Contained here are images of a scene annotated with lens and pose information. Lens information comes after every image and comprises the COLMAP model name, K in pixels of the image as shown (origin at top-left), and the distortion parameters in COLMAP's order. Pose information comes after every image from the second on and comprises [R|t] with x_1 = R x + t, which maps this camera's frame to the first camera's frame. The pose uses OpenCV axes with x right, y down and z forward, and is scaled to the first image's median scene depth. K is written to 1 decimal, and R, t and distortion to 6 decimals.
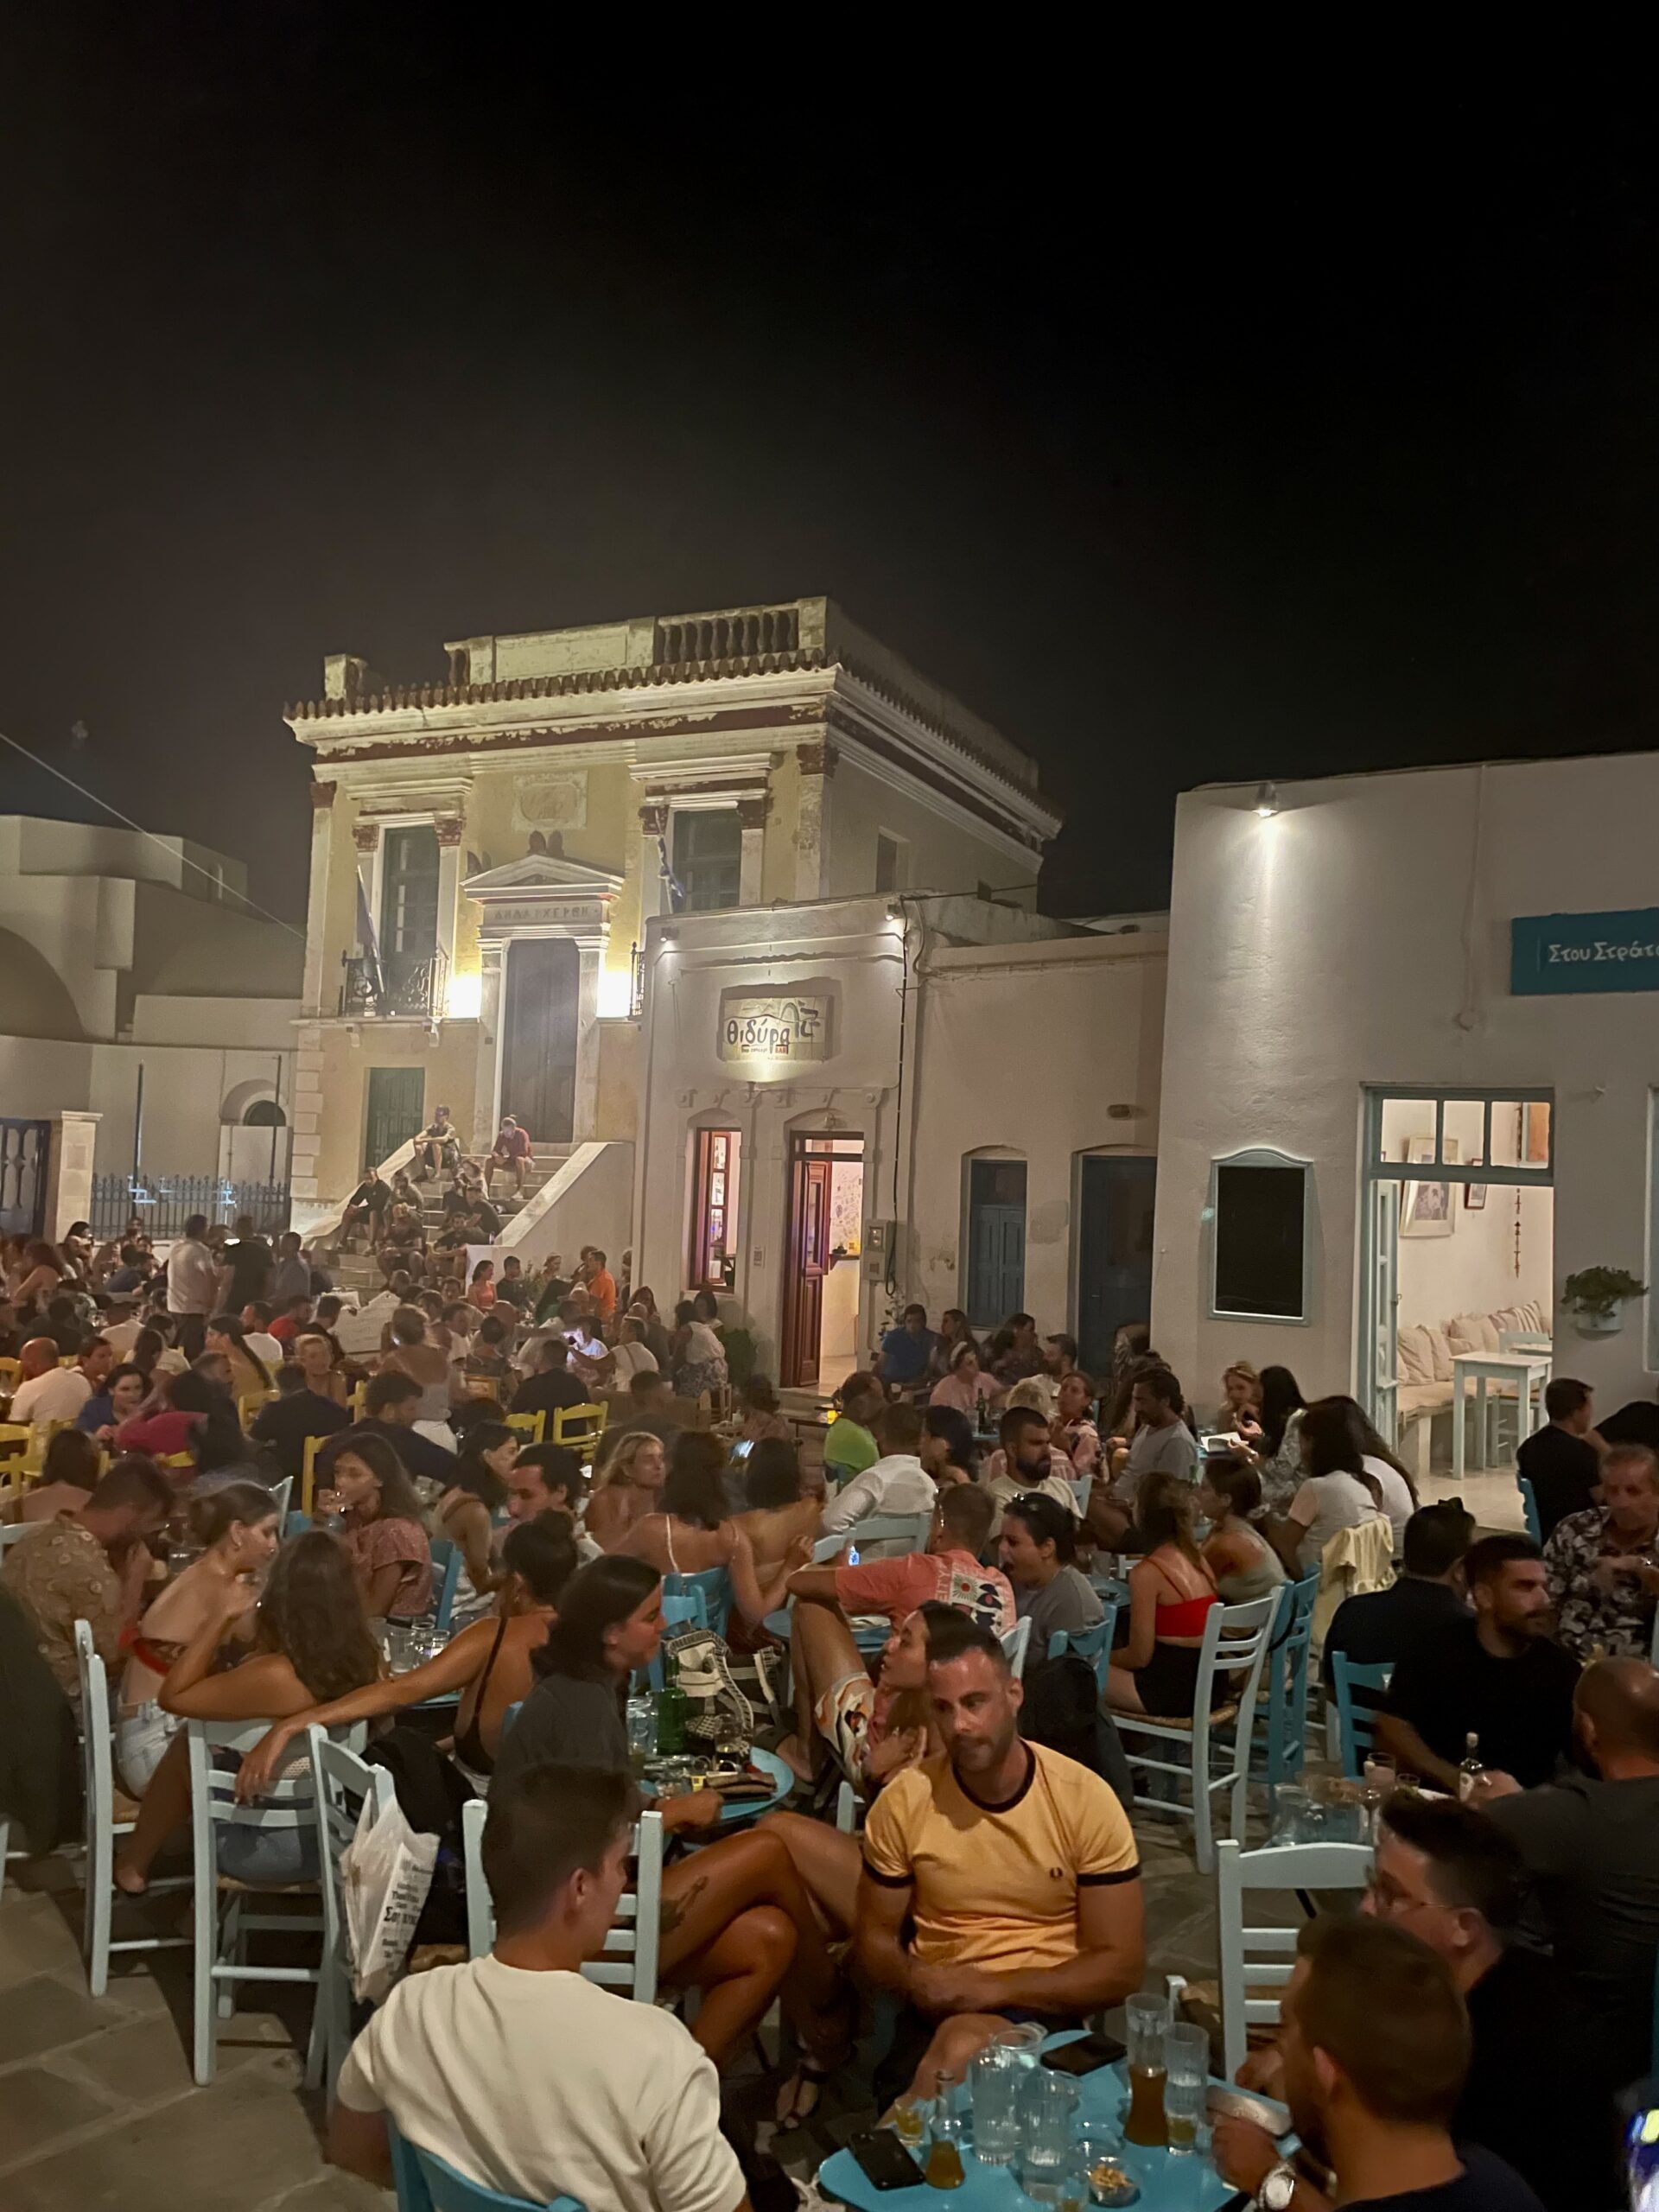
lens RADIAL K [[1641.9, 0, 829.5], [0, 1641.9, 1106.0], [0, 0, 1]] dist [0.207307, -0.000524]
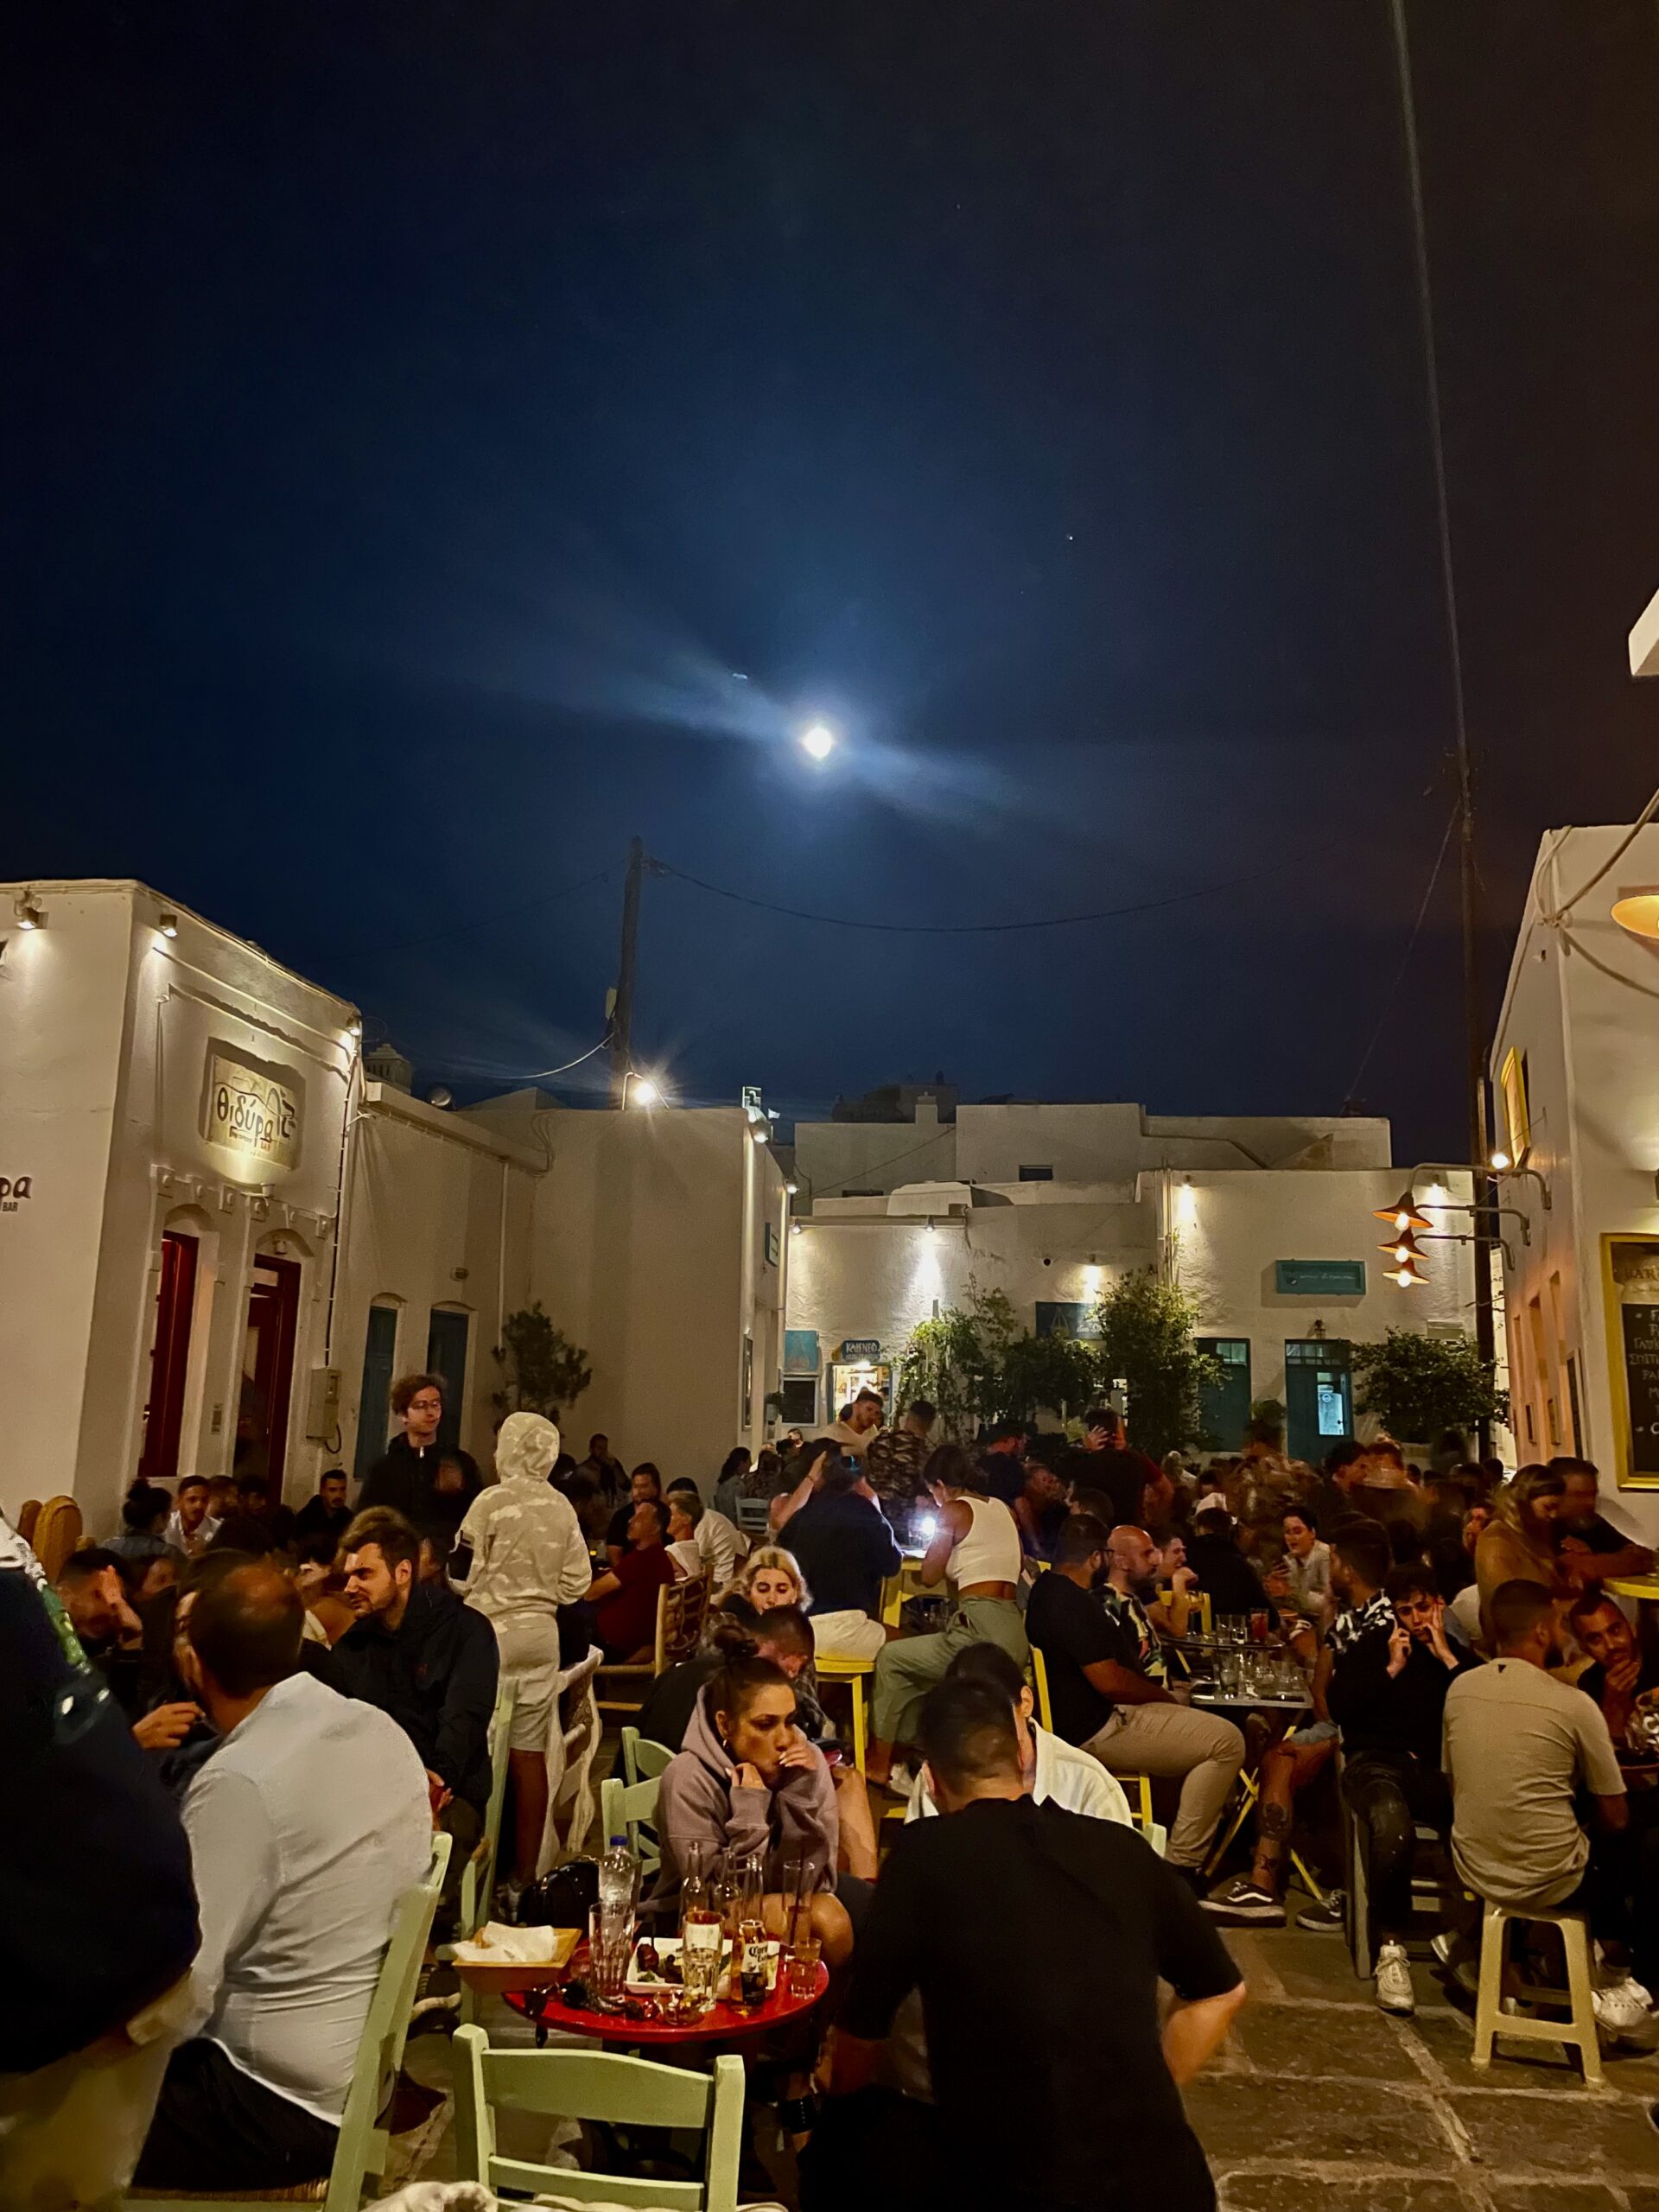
lens RADIAL K [[1641.9, 0, 829.5], [0, 1641.9, 1106.0], [0, 0, 1]] dist [0.207307, -0.000524]
pose [[-0.478504, 0.125859, 0.869019, -0.841195], [-0.080412, 0.979235, -0.186099, 0.072223], [-0.874396, -0.158929, -0.458447, 1.137882]]
